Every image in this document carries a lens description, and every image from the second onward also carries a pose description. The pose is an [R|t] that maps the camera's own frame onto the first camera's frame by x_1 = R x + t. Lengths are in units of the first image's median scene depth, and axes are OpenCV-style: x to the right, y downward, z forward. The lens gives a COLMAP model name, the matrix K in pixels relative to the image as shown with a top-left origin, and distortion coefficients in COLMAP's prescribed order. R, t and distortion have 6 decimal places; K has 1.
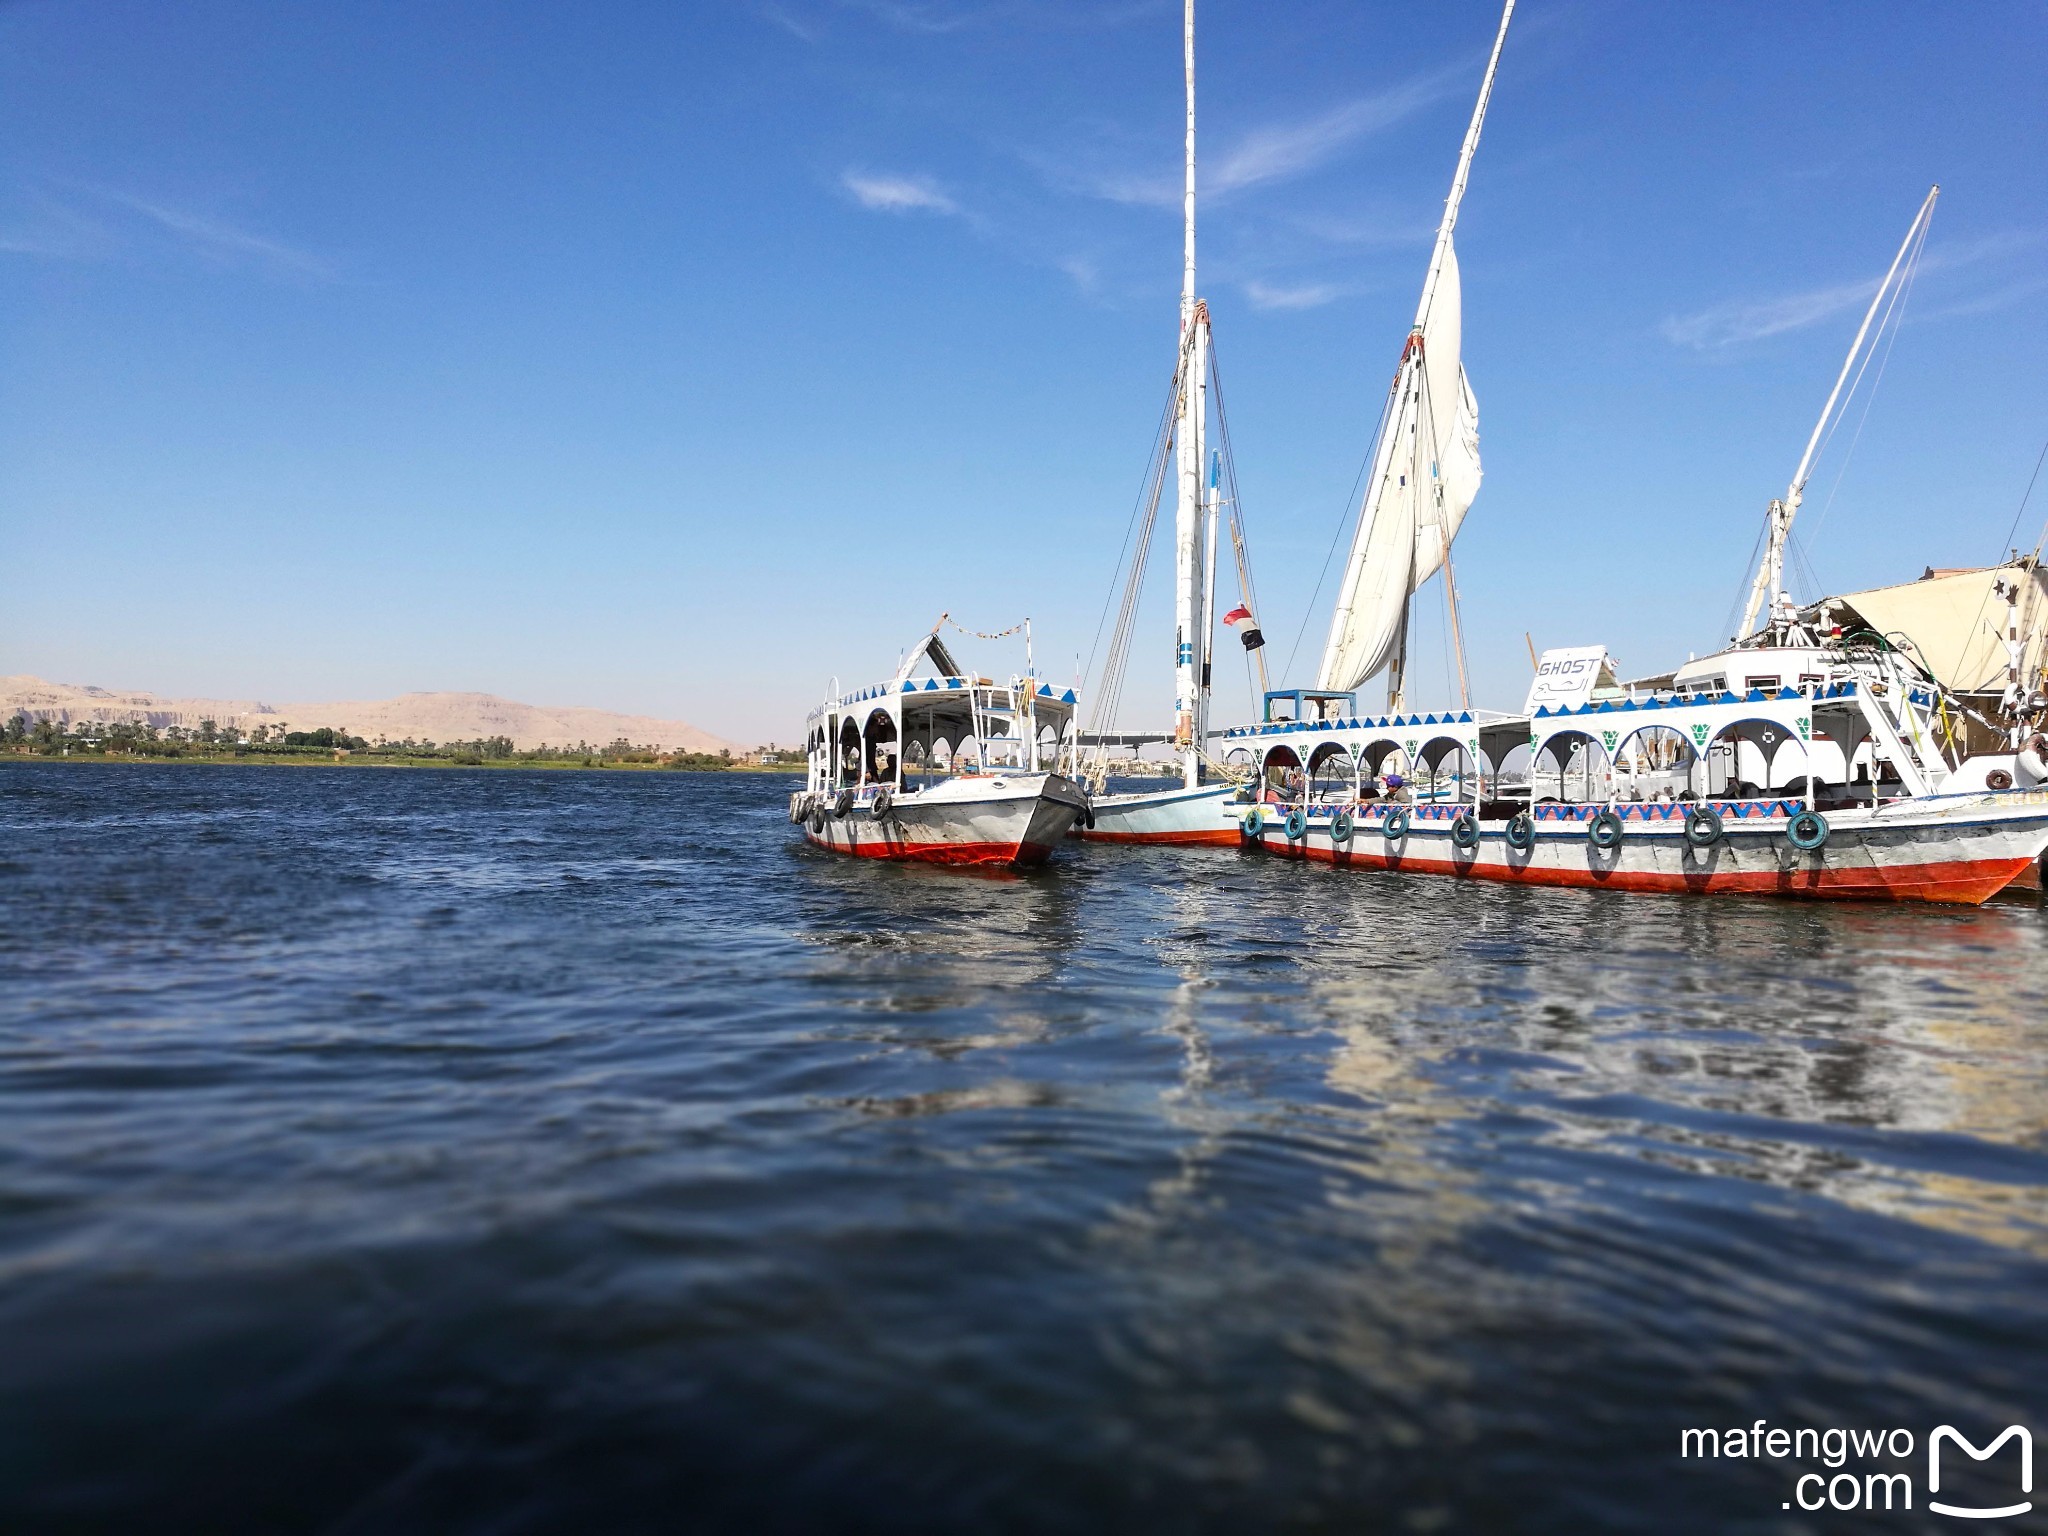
lens RADIAL K [[1542.9, 0, 1021.7], [0, 1542.9, 754.3], [0, 0, 1]] dist [0.033526, -0.020629]
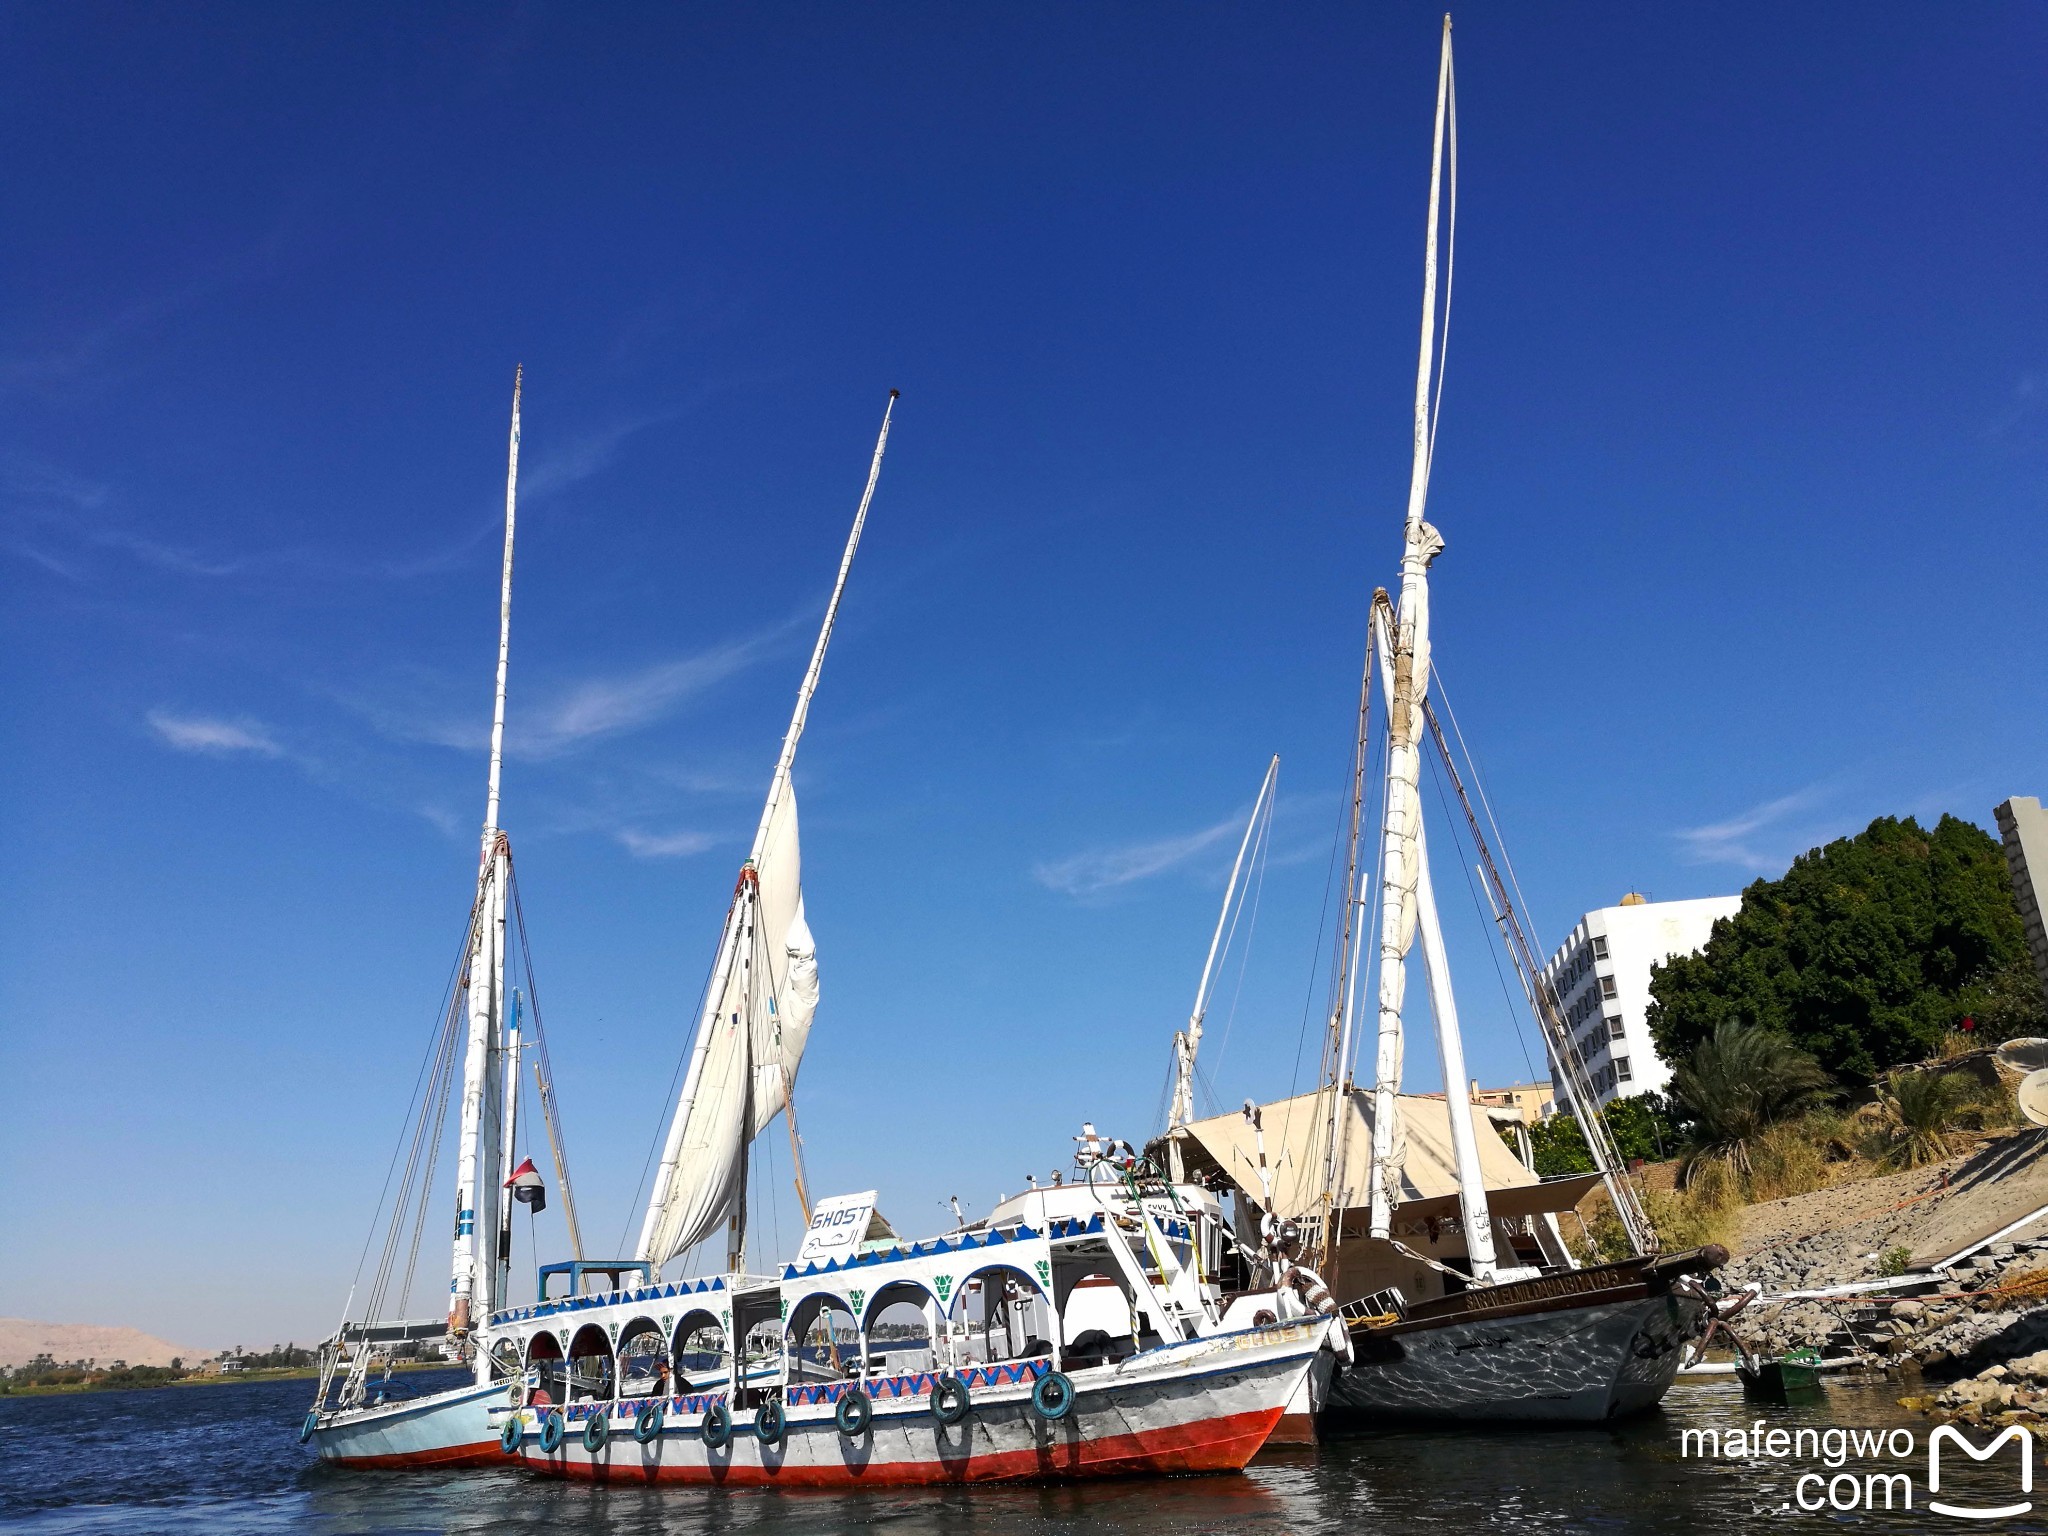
lens RADIAL K [[1542.9, 0, 1014.3], [0, 1542.9, 752.7], [0, 0, 1]] dist [0.033526, -0.020629]
pose [[0.961427, 0.028316, 0.273600, 0.156090], [0.067093, 0.940501, -0.333101, -0.002638], [-0.266754, 0.338609, 0.902323, 0.047090]]
